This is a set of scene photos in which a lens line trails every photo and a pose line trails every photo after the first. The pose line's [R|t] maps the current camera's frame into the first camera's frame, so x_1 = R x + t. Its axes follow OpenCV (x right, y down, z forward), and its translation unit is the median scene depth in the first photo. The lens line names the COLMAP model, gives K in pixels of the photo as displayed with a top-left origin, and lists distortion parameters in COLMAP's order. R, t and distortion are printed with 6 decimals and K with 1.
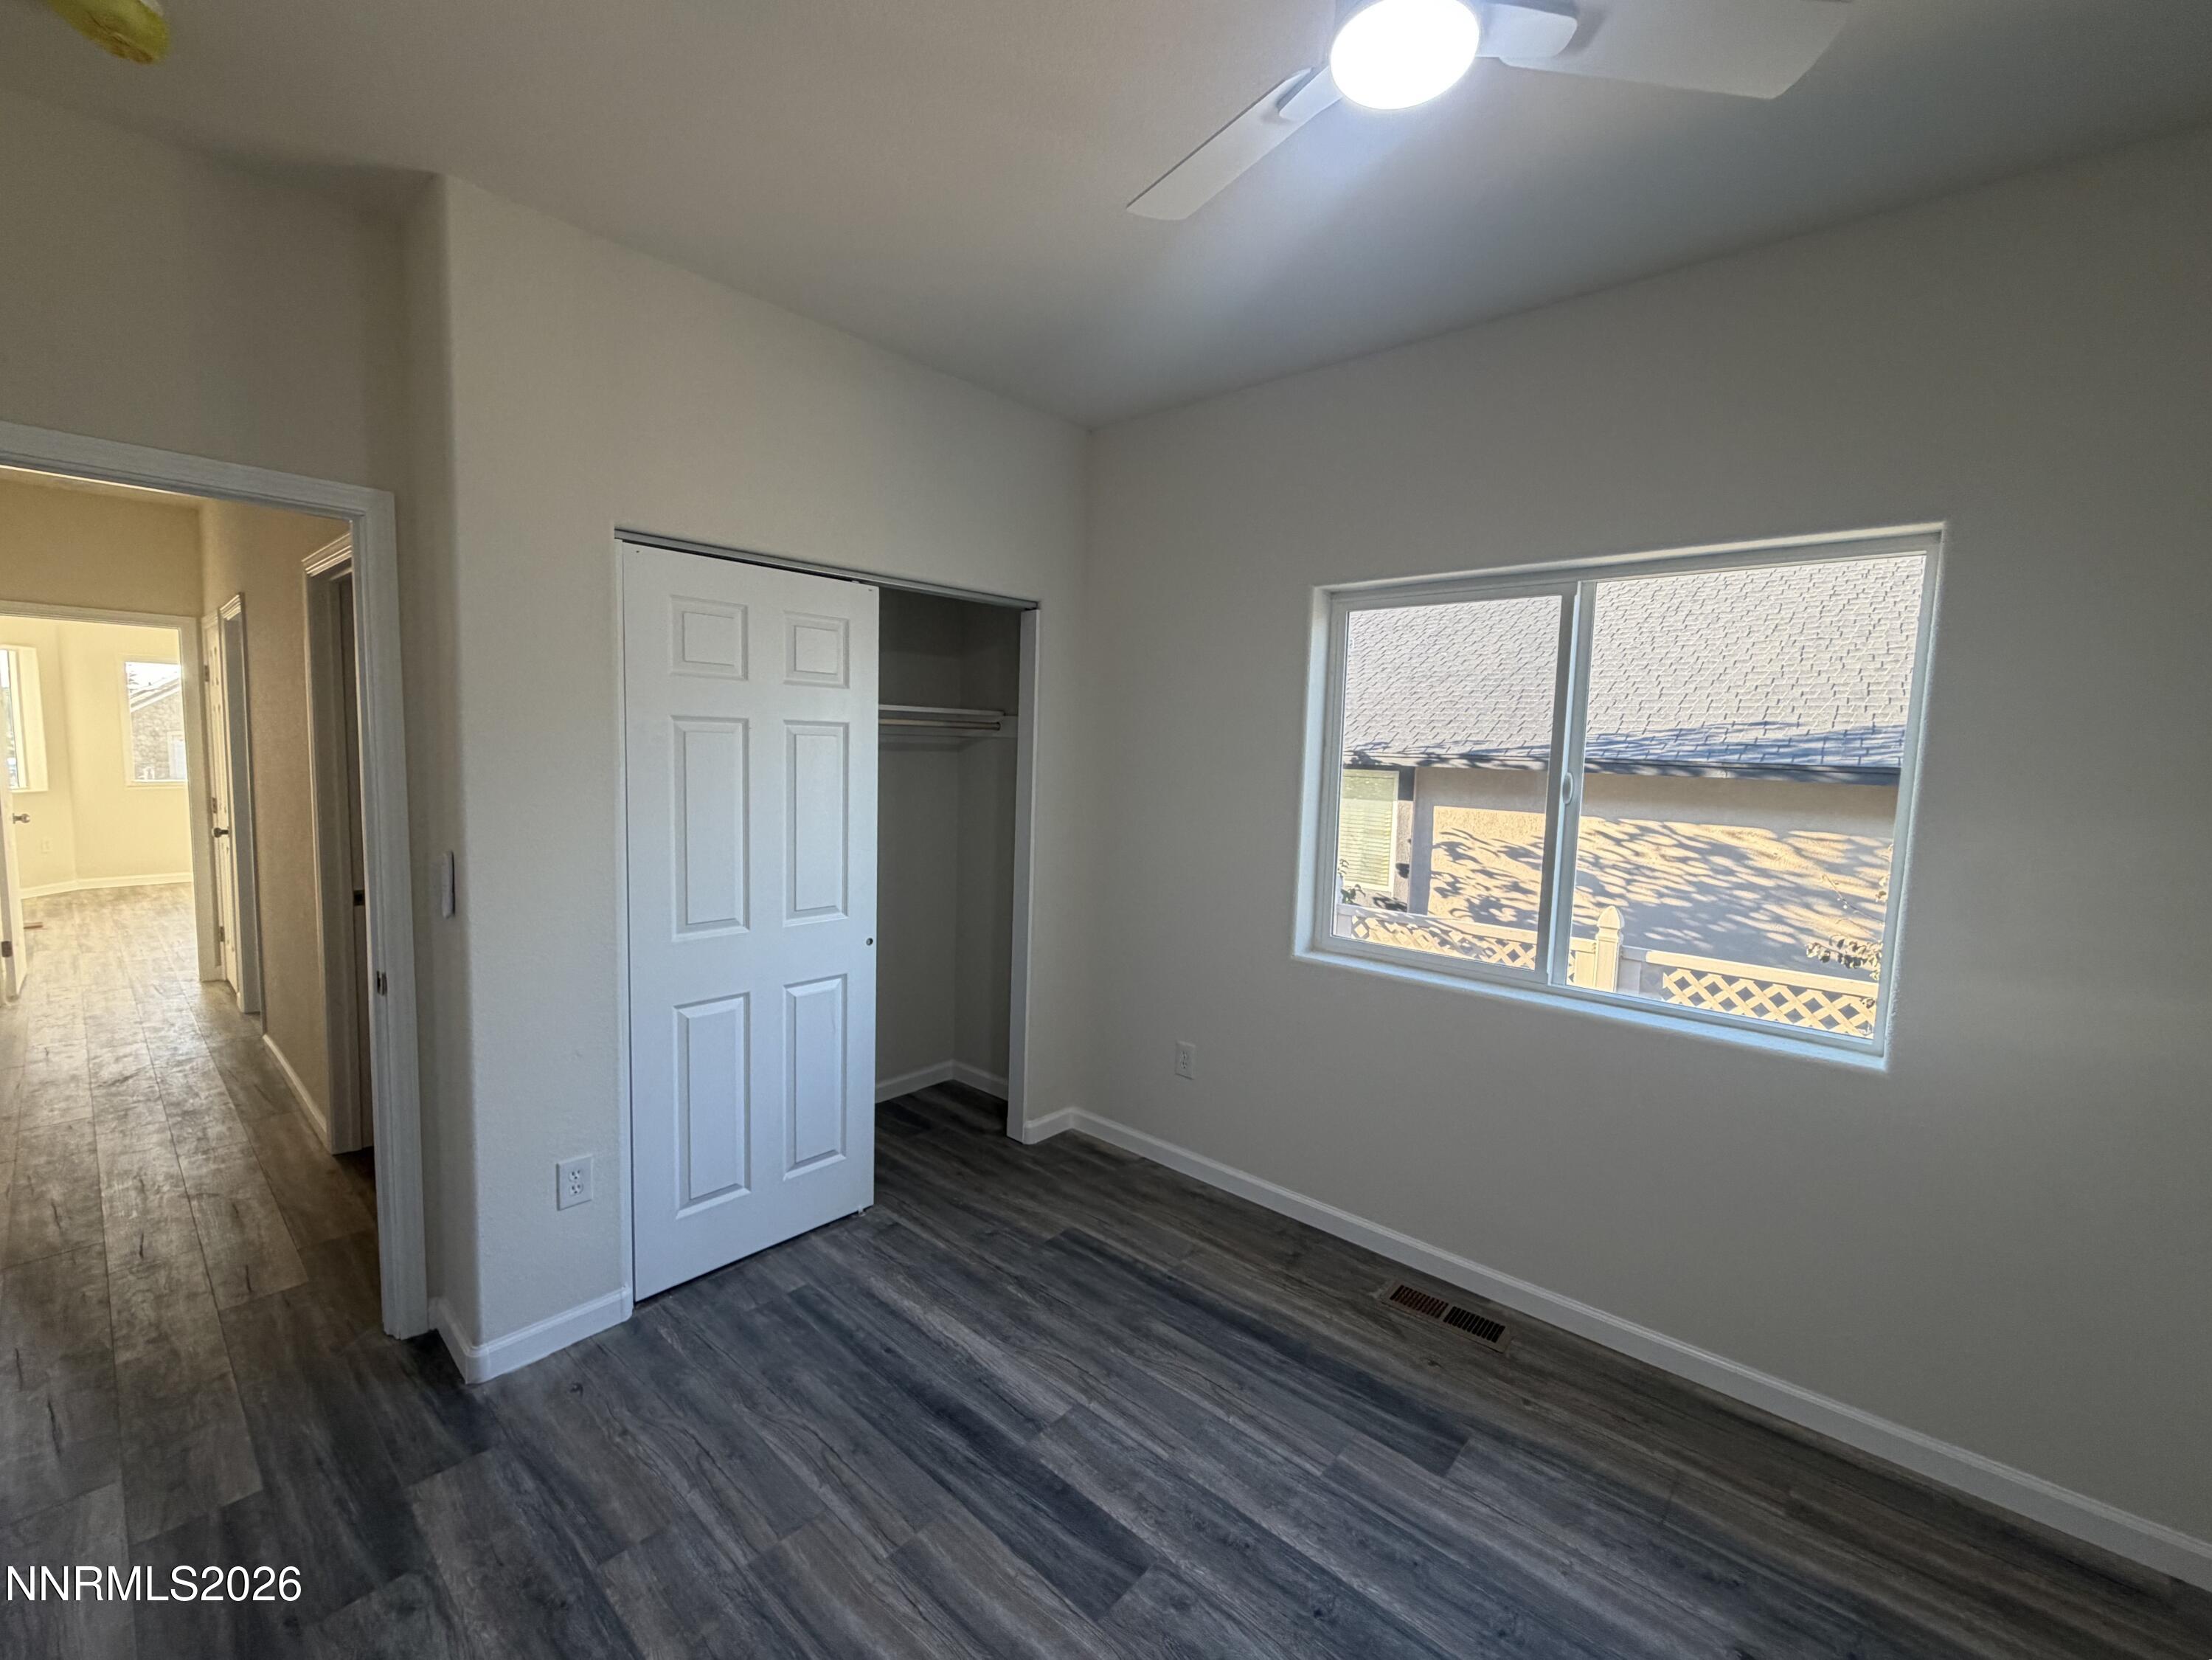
lens RADIAL K [[920.4, 0, 1106.0], [0, 920.4, 830.0], [0, 0, 1]] dist [0.000225, -0.000236]
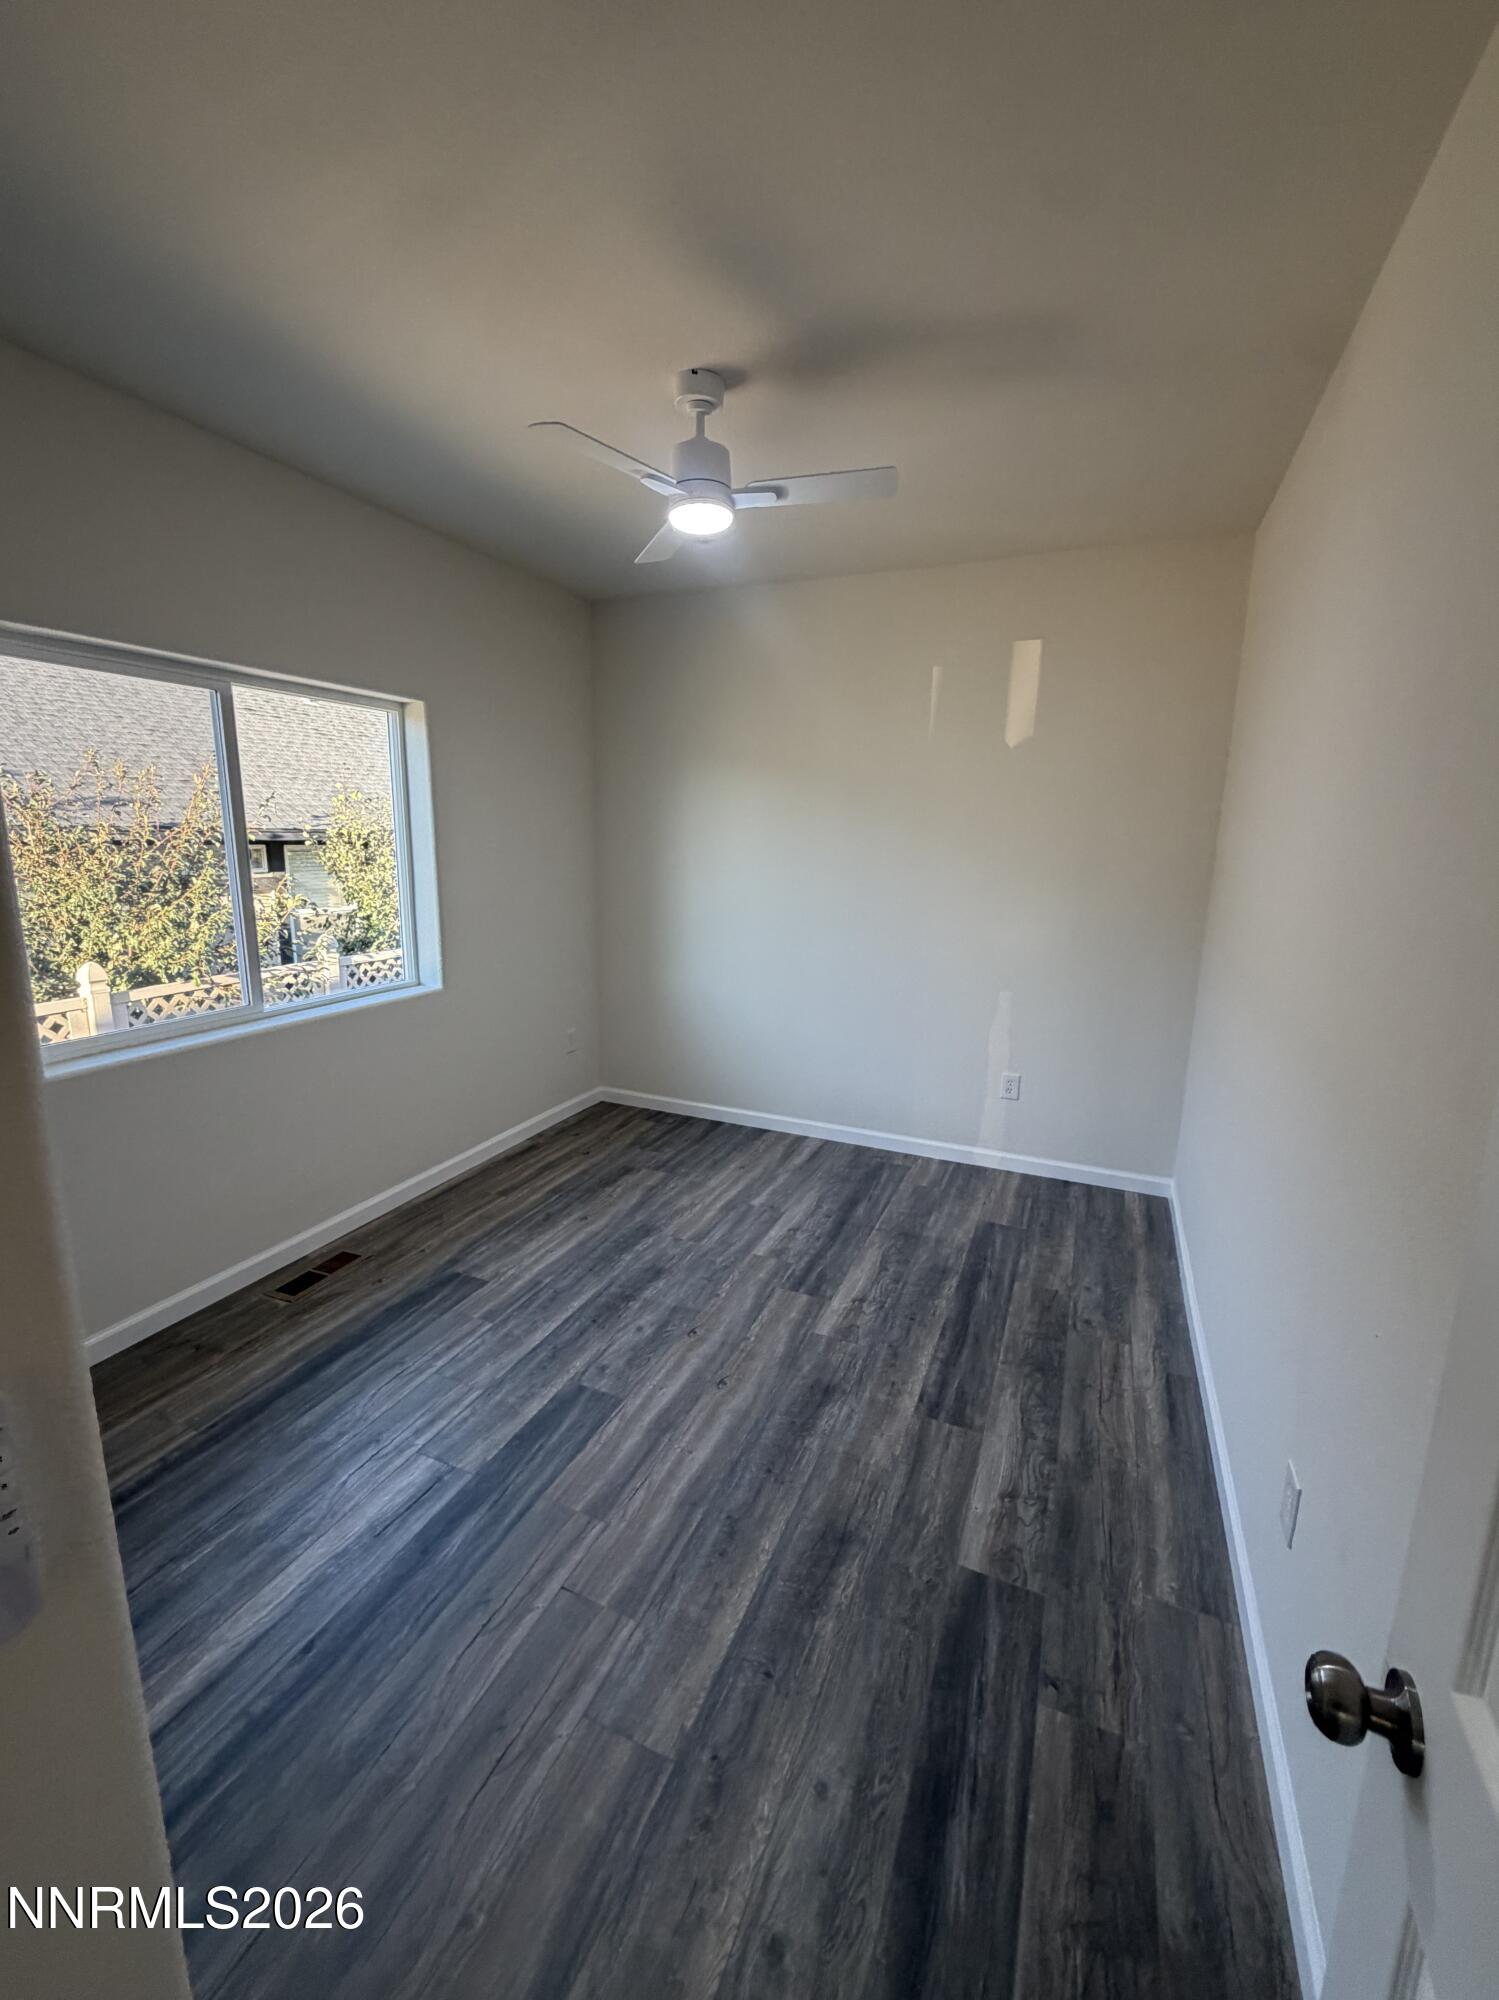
lens RADIAL K [[811.6, 0, 749.5], [0, 811.6, 1000.0], [0, 0, 1]] dist [-0.000806, -0.000110]
pose [[-0.311140, -0.225943, 0.923115, -1.007678], [0.063087, 0.964275, 0.257281, -0.123973], [-0.948268, 0.138287, -0.285771, 0.913120]]
